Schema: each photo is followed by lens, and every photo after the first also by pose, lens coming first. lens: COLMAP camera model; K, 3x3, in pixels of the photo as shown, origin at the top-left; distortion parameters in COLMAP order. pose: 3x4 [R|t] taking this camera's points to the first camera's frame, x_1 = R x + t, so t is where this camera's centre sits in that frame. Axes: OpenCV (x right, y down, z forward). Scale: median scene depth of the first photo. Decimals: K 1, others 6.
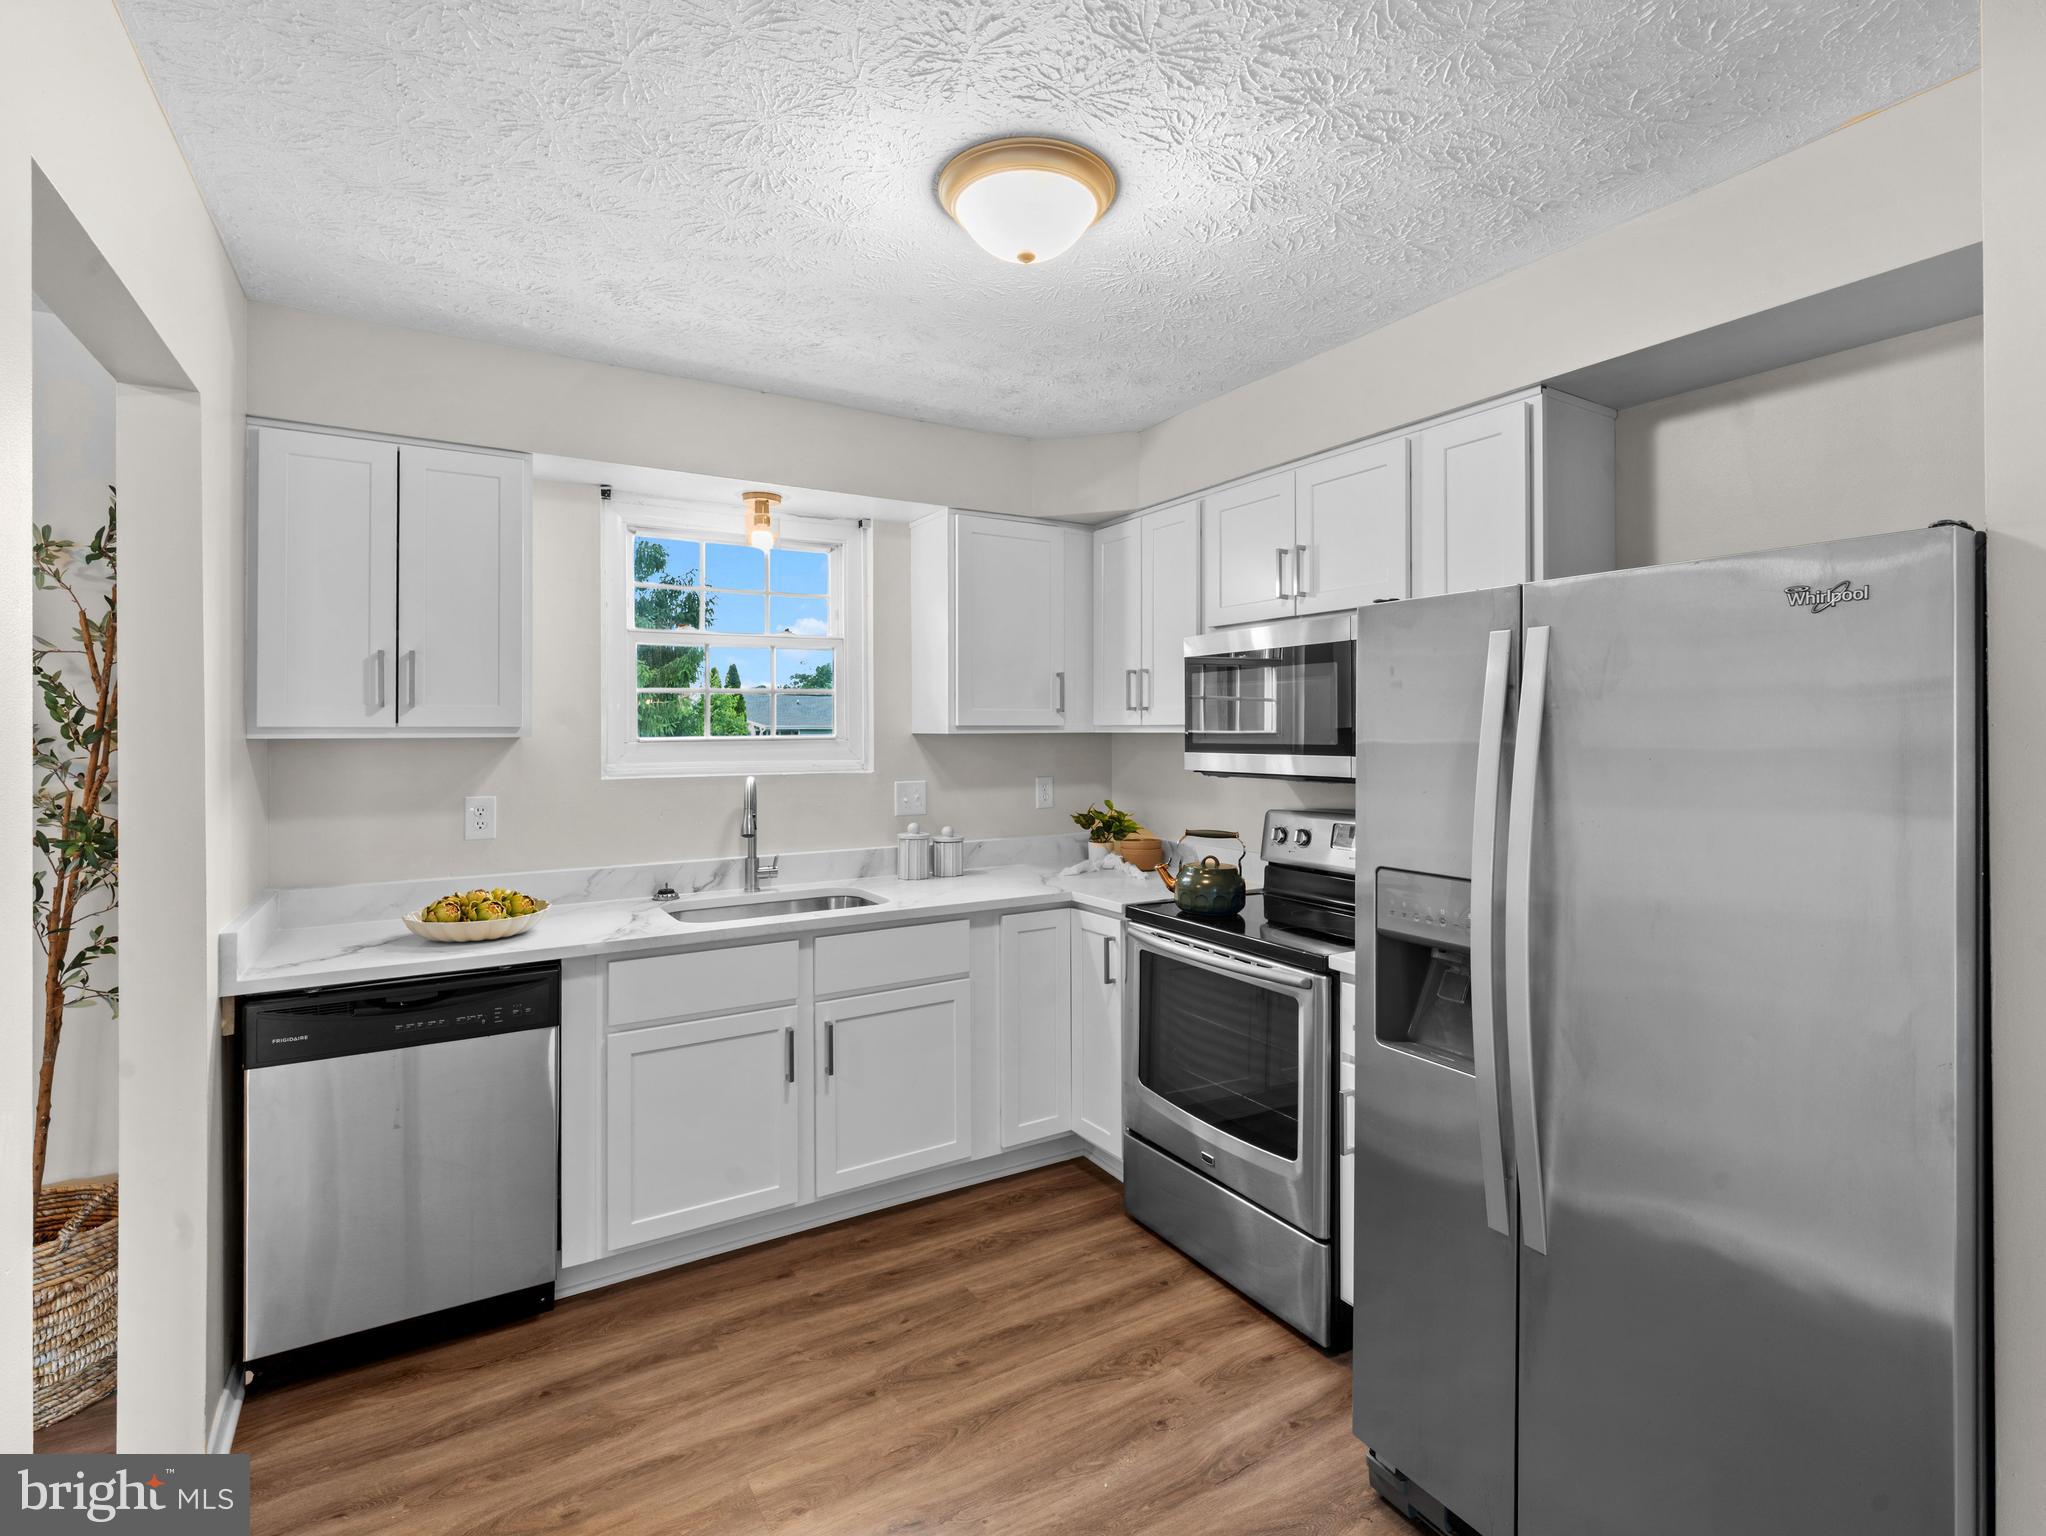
lens RADIAL K [[953.4, 0, 1029.0], [0, 953.4, 725.4], [0, 0, 1]] dist [0.008890, -0.006233]
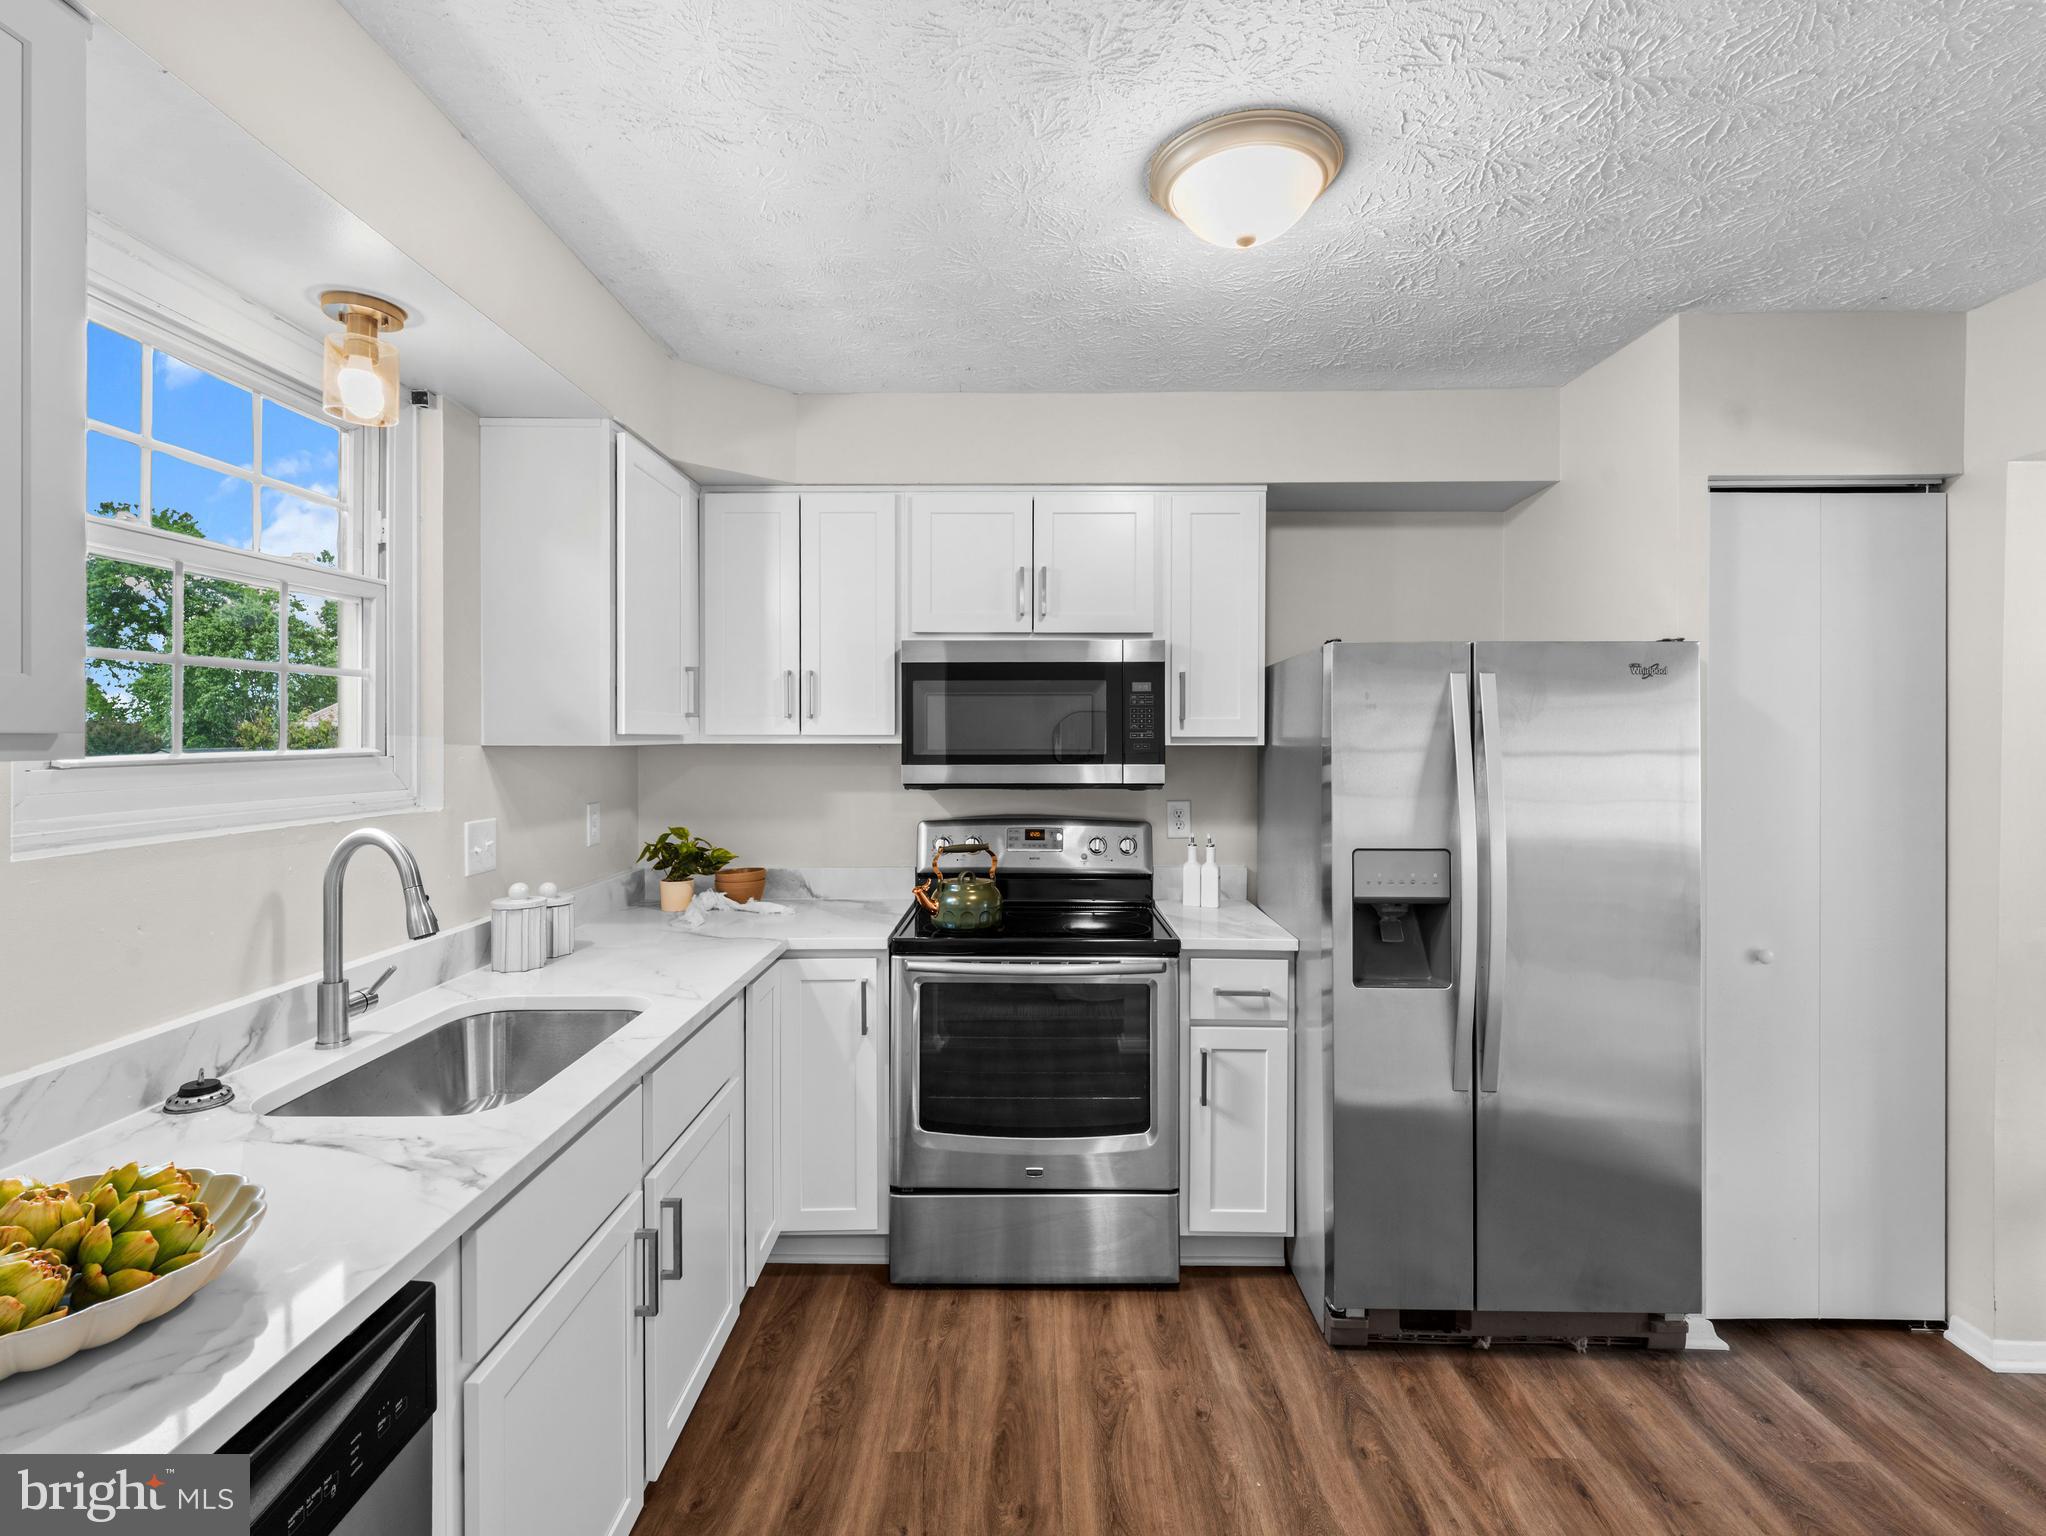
lens RADIAL K [[953.4, 0, 1014.5], [0, 953.4, 736.9], [0, 0, 1]] dist [0.008890, -0.006233]
pose [[0.536833, 0.002190, 0.843686, -0.664266], [-0.006255, 0.999979, 0.001384, -0.000578], [-0.843665, -0.006020, 0.536836, 0.489311]]
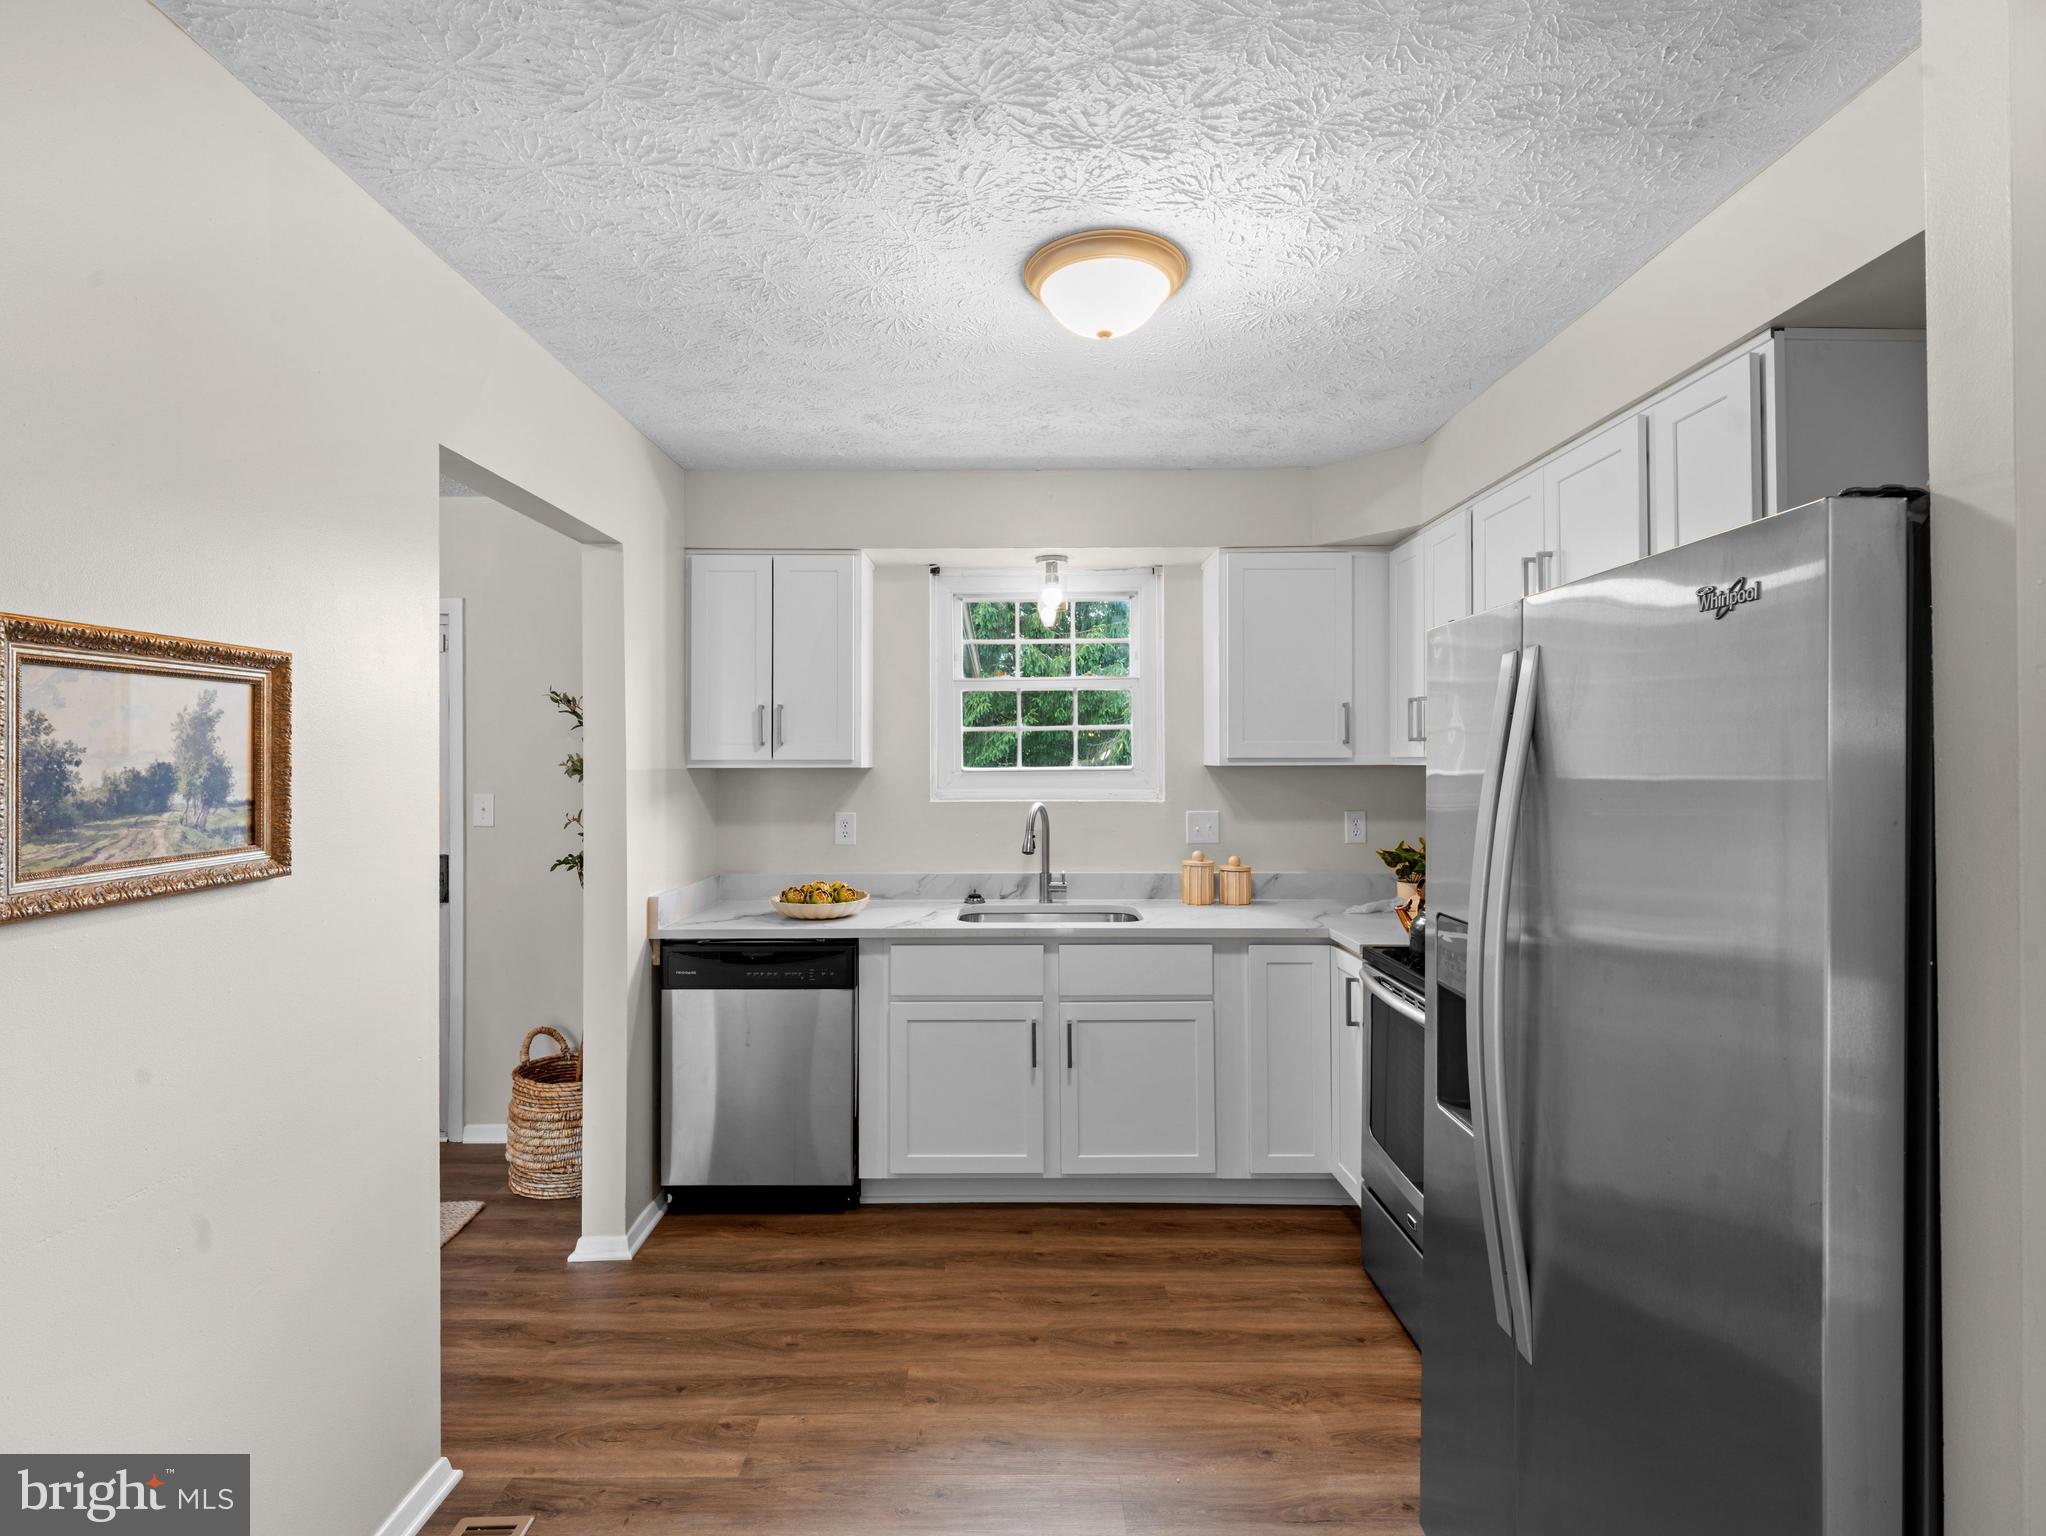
lens RADIAL K [[953.4, 0, 1042.2], [0, 953.4, 754.1], [0, 0, 1]] dist [0.008890, -0.006233]
pose [[0.862115, -0.003008, -0.506704, 0.352384], [0.001619, 0.999994, -0.003183, -0.001326], [0.506710, 0.001924, 0.862114, 0.010481]]
